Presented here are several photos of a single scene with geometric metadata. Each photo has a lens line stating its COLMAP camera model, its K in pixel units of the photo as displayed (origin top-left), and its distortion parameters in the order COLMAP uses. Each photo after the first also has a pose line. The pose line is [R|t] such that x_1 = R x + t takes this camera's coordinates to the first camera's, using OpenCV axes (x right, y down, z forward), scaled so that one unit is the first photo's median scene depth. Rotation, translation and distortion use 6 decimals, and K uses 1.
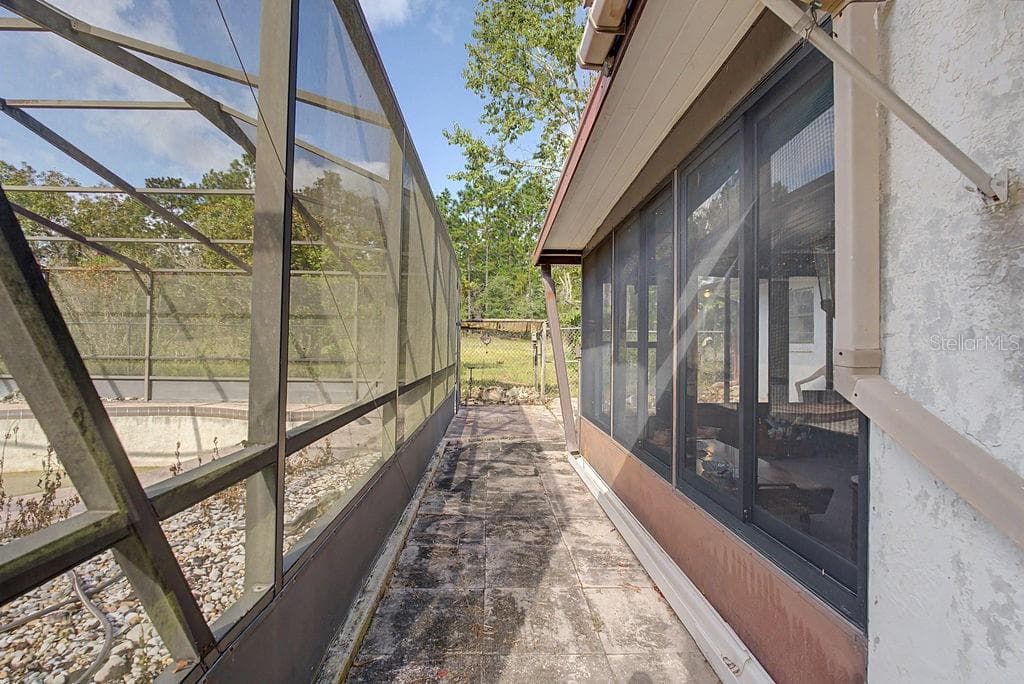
lens RADIAL K [[441.0, 0, 509.9], [0, 441.0, 337.1], [0, 0, 1]] dist [-0.000208, 0.000072]
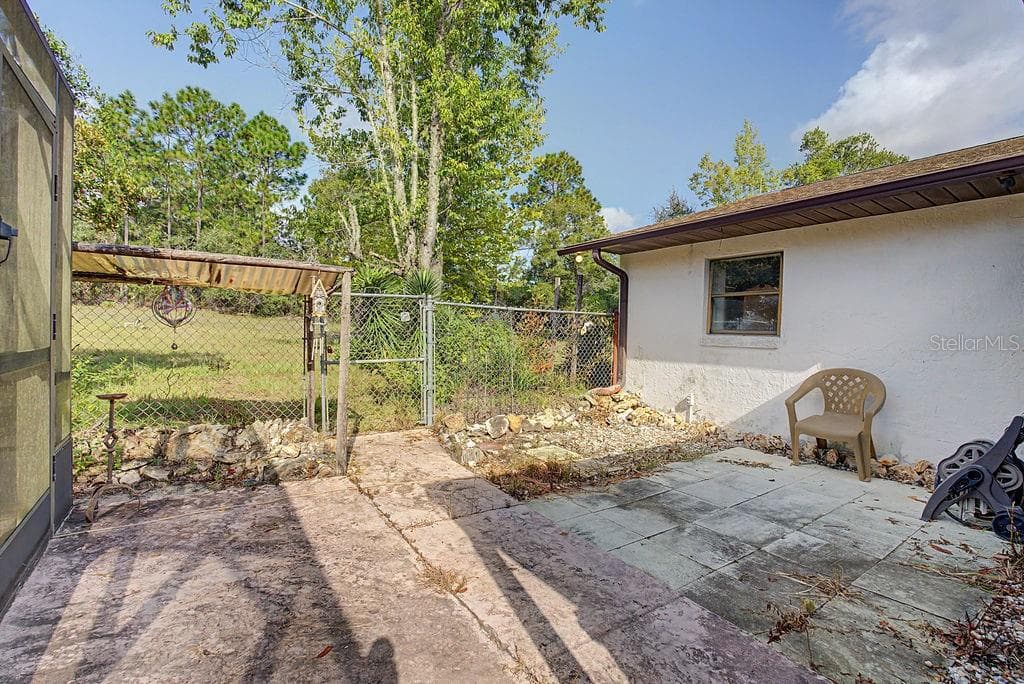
lens RADIAL K [[441.0, 0, 509.9], [0, 441.0, 337.1], [0, 0, 1]] dist [-0.000208, 0.000072]
pose [[0.846713, 0.008401, 0.531984, -0.009946], [-0.034507, 0.998637, 0.039151, 0.001835], [-0.530930, -0.051507, 0.845849, 0.418767]]
